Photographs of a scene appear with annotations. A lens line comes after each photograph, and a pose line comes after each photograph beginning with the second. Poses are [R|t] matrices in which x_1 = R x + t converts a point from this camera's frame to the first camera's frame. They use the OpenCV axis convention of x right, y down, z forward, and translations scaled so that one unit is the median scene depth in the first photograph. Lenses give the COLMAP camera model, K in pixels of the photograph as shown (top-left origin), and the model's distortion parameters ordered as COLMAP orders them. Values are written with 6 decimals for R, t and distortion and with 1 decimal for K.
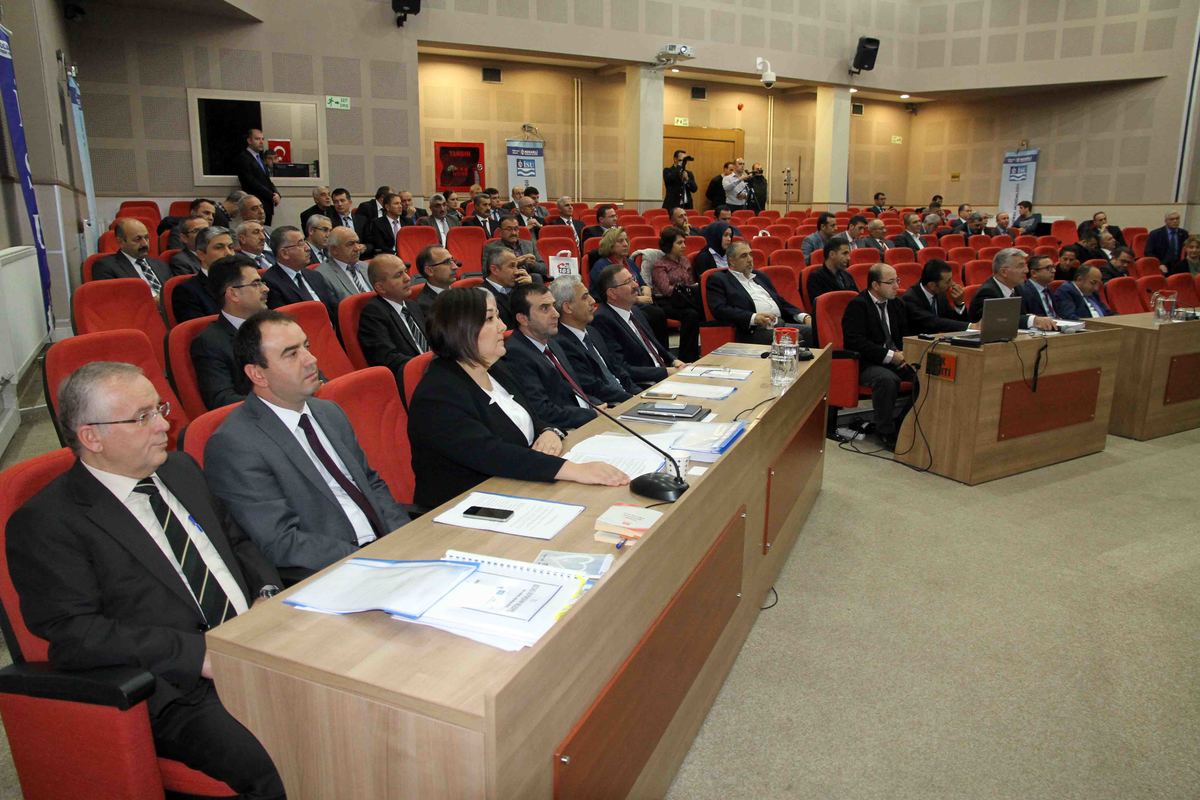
lens RADIAL K [[838.2, 0, 600.0], [0, 838.2, 400.0], [0, 0, 1]] dist [-0.110749, 0.088024]
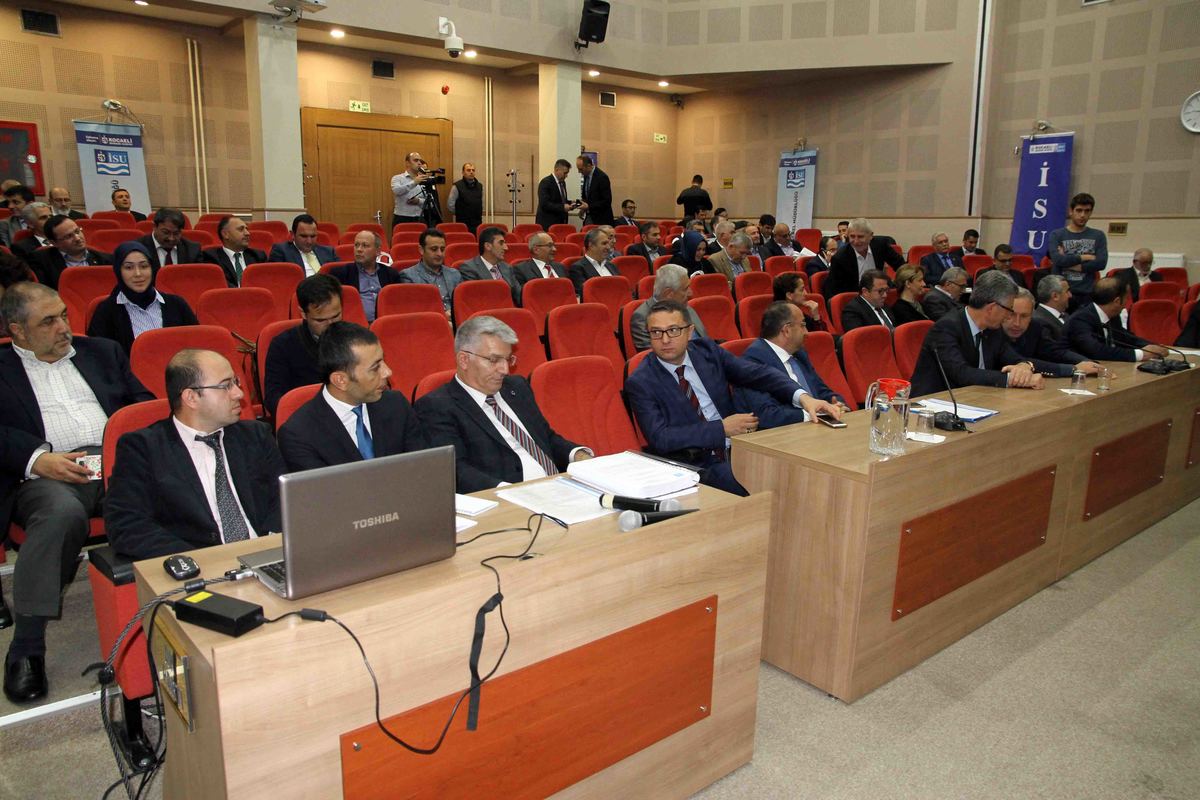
lens RADIAL K [[872.1, 0, 600.0], [0, 872.1, 400.0], [0, 0, 1]] dist [-0.107424, 0.114009]
pose [[0.983390, -0.025031, 0.179771, 0.184465], [0.029842, 0.999264, -0.024111, -0.048843], [-0.179035, 0.029075, 0.983413, 0.223636]]
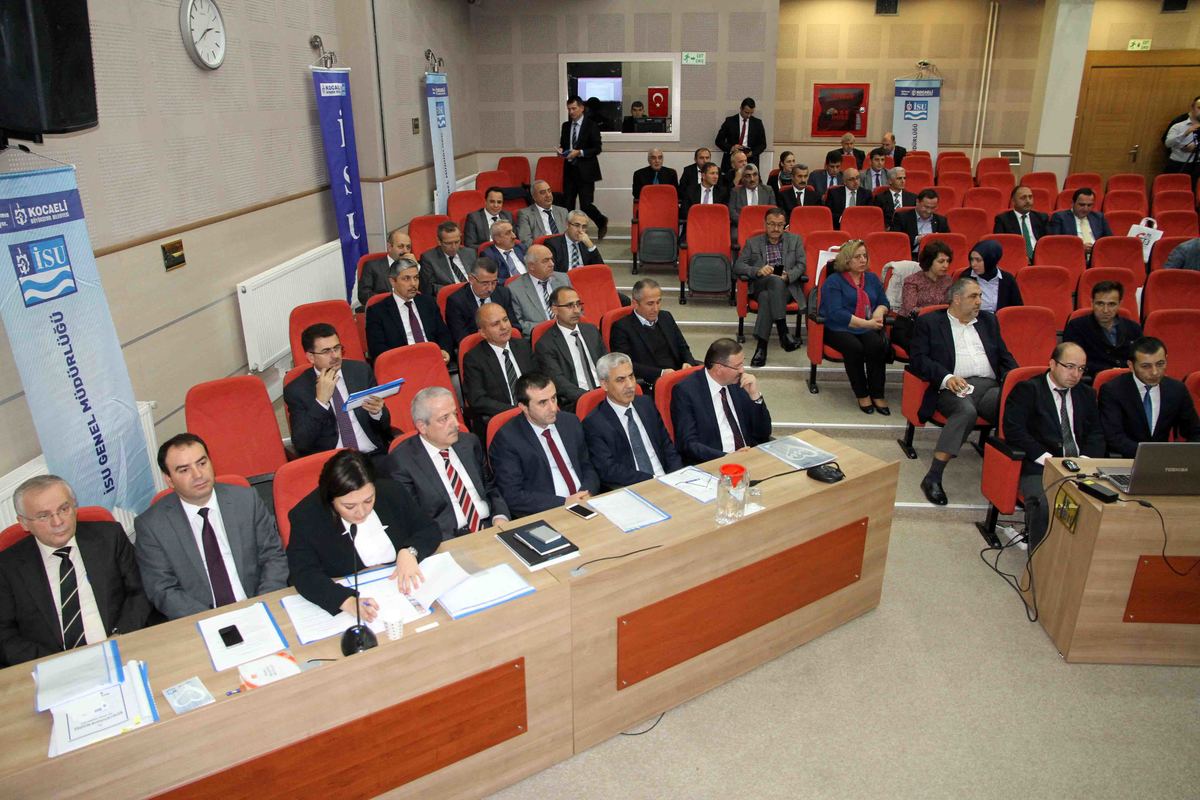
lens RADIAL K [[838.2, 0, 600.0], [0, 838.2, 400.0], [0, 0, 1]] dist [-0.110749, 0.088024]
pose [[0.830637, 0.182189, -0.526164, 0.154307], [-0.109113, 0.979893, 0.167044, -0.080839], [0.546018, -0.081342, 0.833815, 0.037201]]
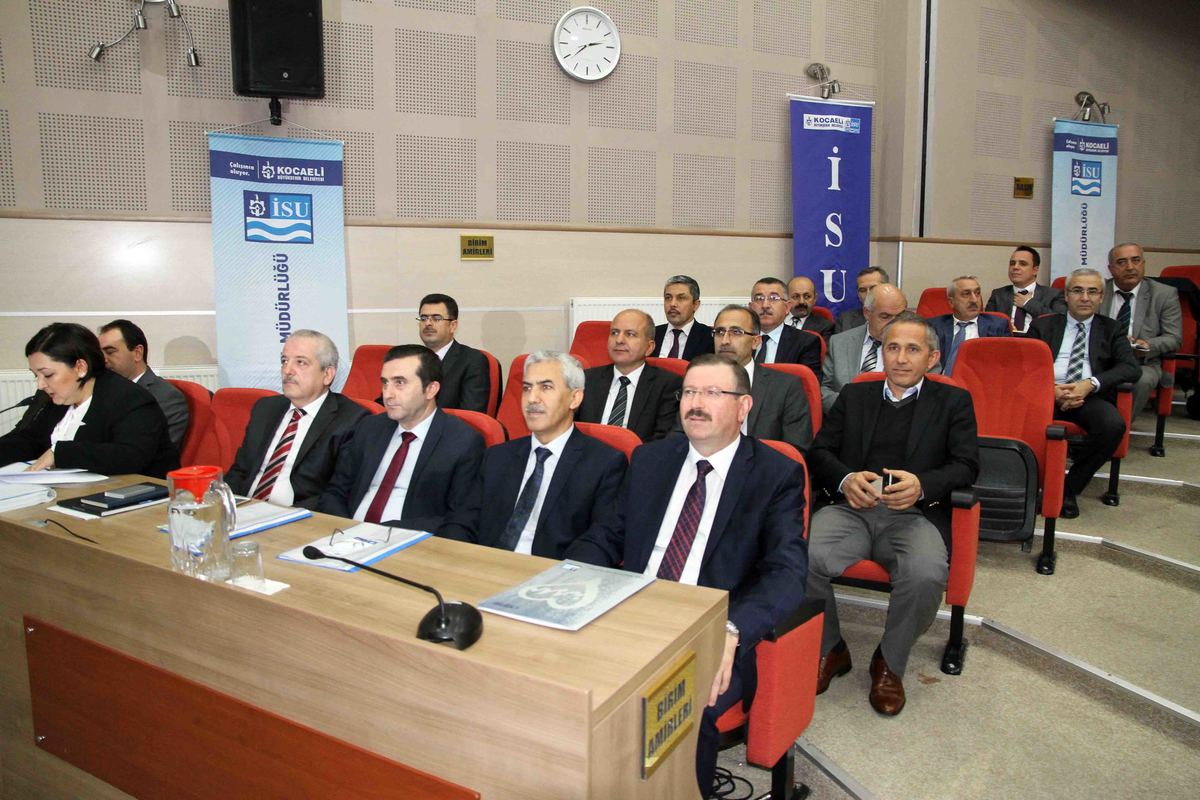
lens RADIAL K [[860.1, 0, 600.0], [0, 860.1, 400.0], [0, 0, 1]] dist [-0.120474, 0.120240]
pose [[-0.118786, 0.127695, -0.984674, 0.181305], [-0.223995, 0.962685, 0.151865, -0.067547], [0.967324, 0.238601, -0.085750, 0.344257]]
